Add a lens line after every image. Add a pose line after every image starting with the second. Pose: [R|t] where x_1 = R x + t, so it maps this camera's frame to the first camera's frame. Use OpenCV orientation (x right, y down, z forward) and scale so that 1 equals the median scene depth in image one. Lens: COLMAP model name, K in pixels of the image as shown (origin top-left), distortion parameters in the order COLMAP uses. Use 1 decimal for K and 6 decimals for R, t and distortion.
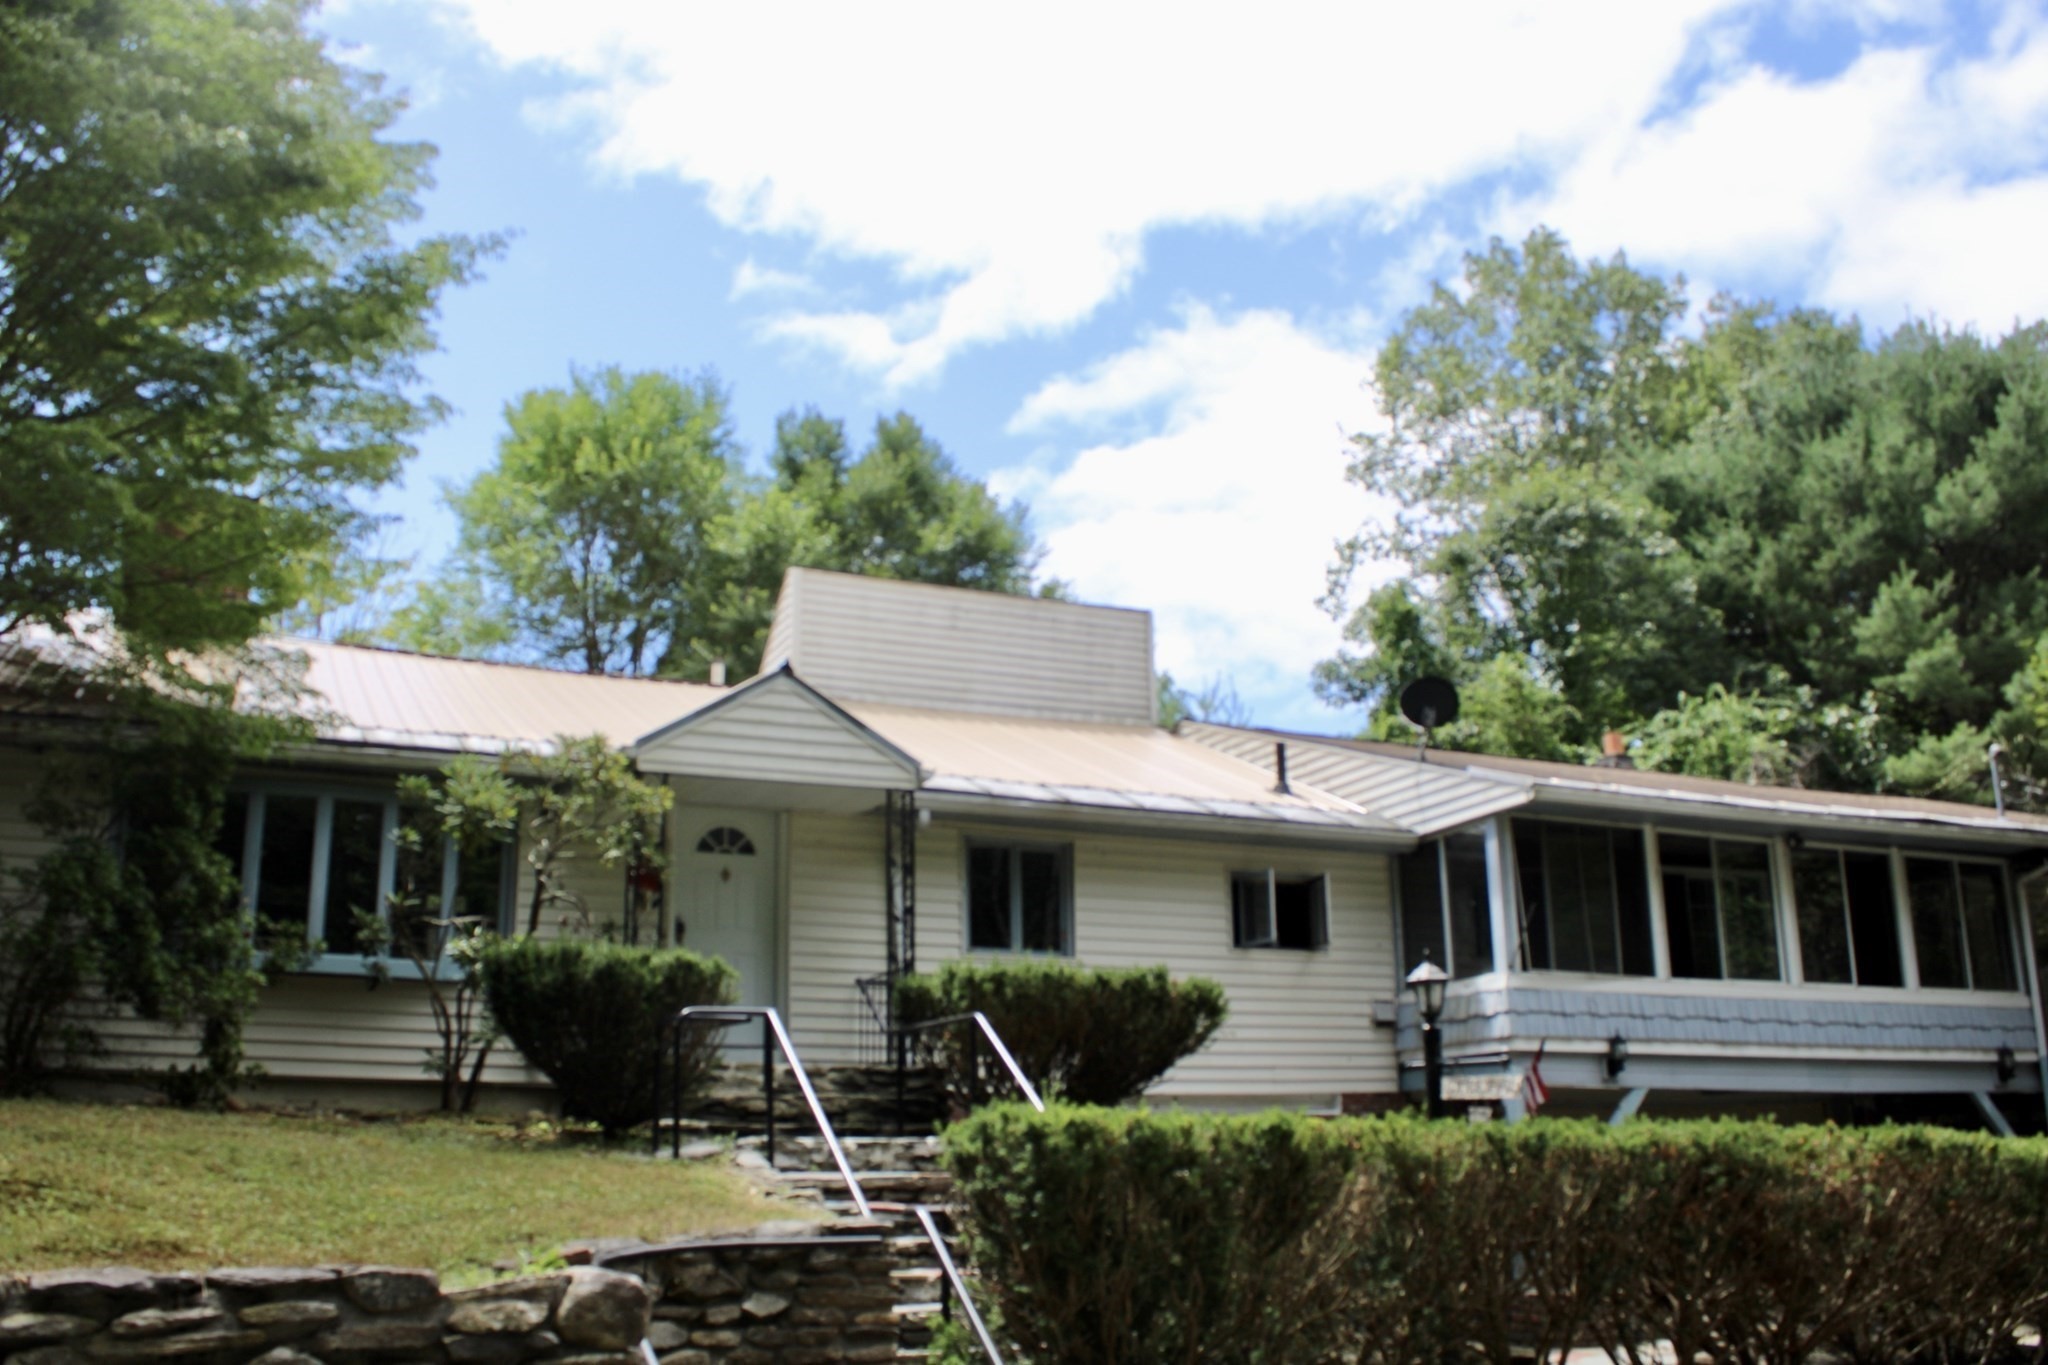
lens RADIAL K [[1722.9, 0, 1024.0], [0, 1722.9, 682.5], [0, 0, 1]] dist [-0.133812, -0.001105]
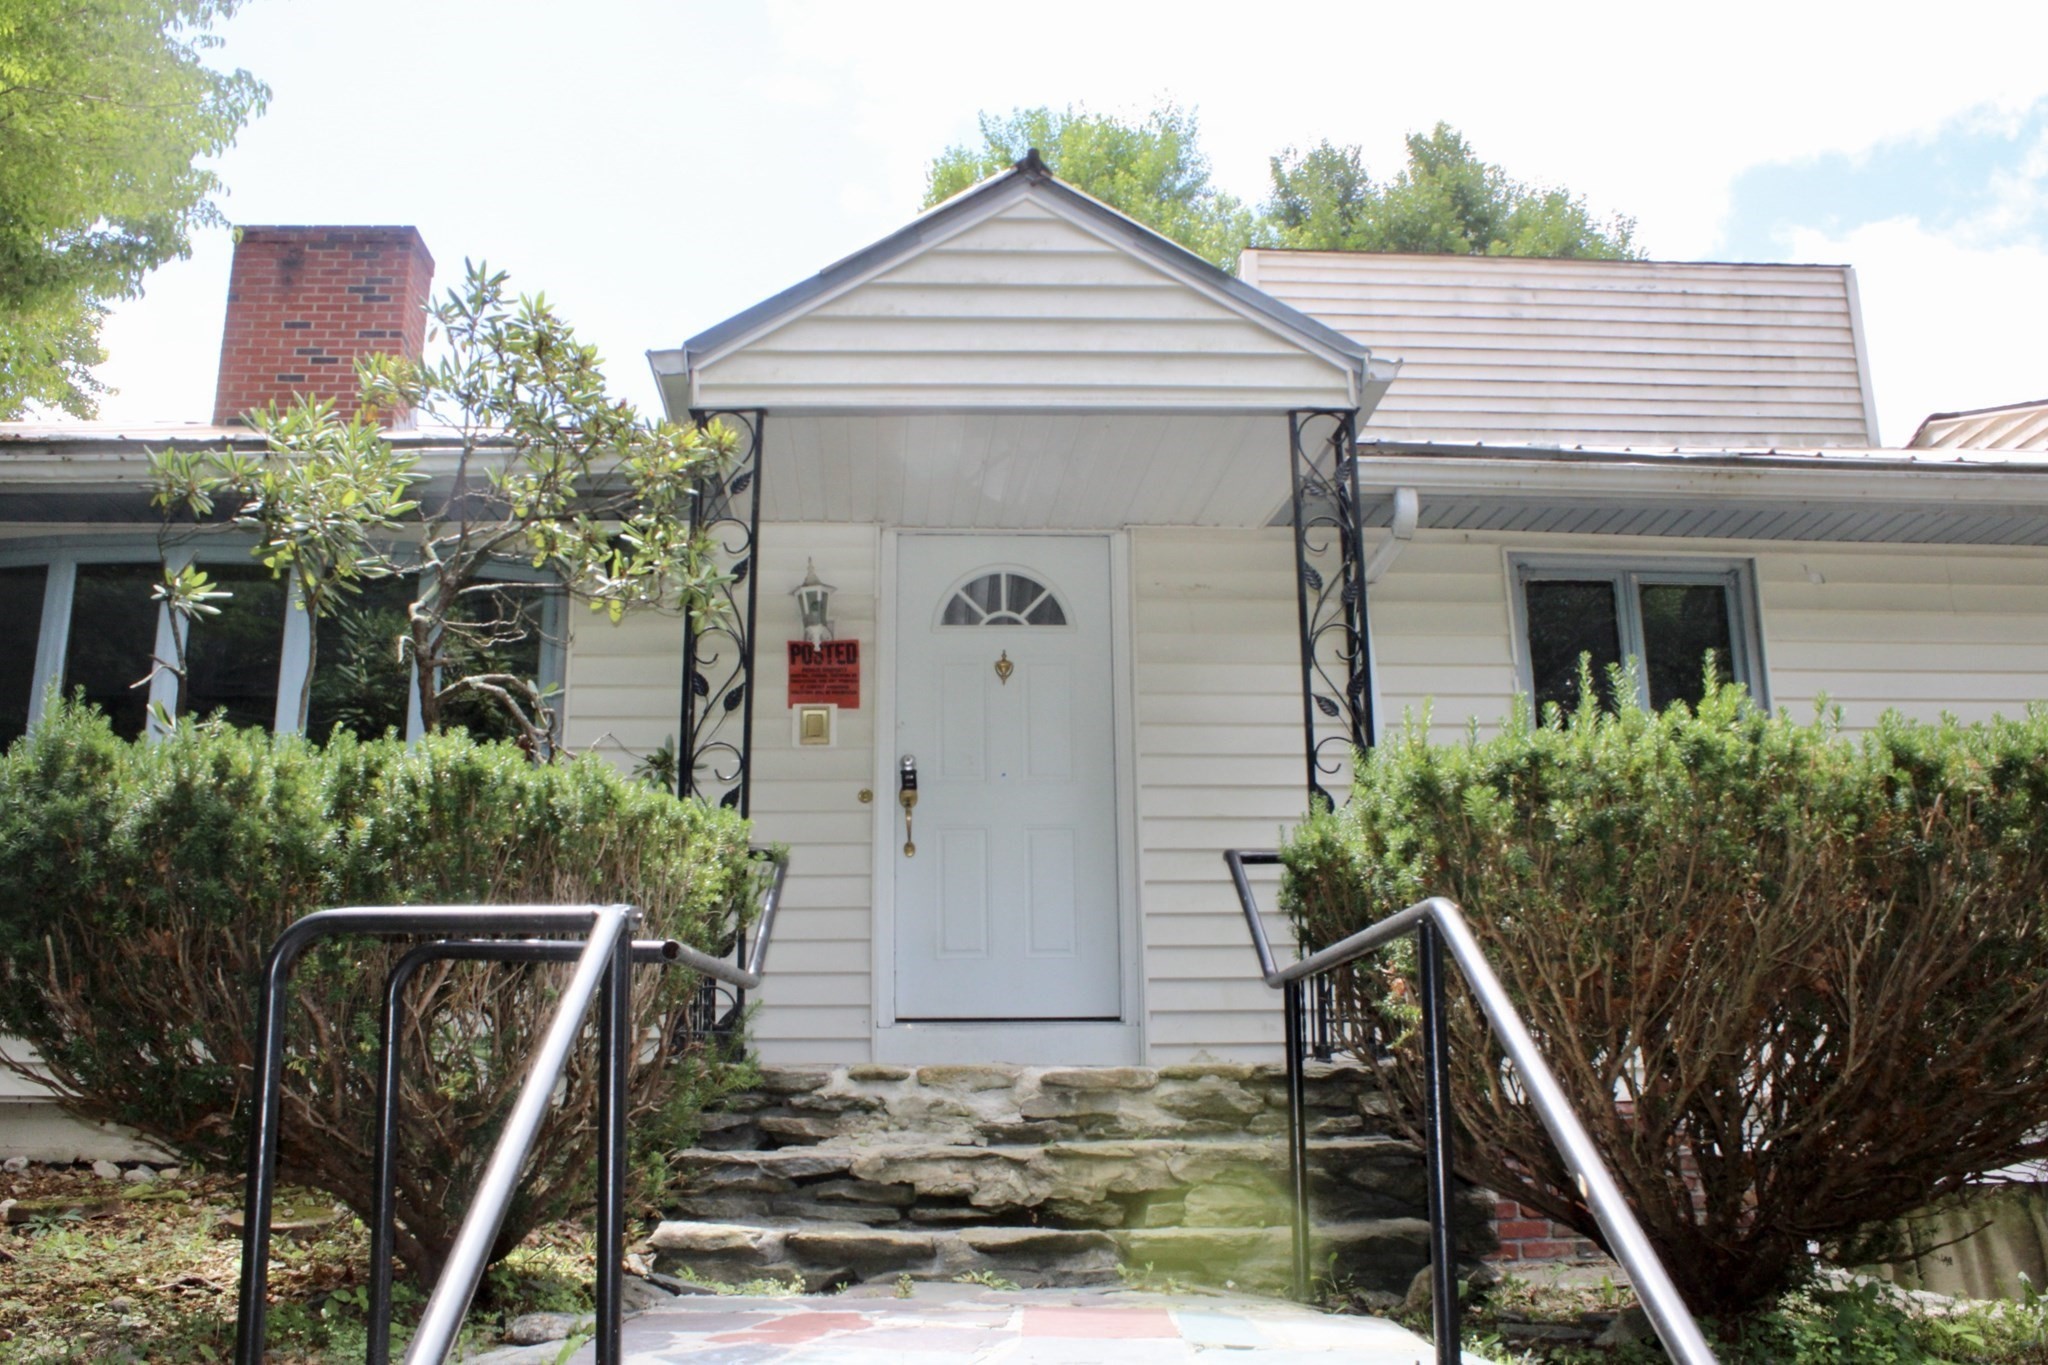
lens RADIAL K [[1722.9, 0, 1024.0], [0, 1722.9, 682.5], [0, 0, 1]] dist [-0.133812, -0.001105]
pose [[0.927897, -0.083522, -0.363360, 0.009138], [0.092754, 0.995657, 0.007999, 0.117013], [0.361114, -0.041125, 0.931614, 0.564601]]
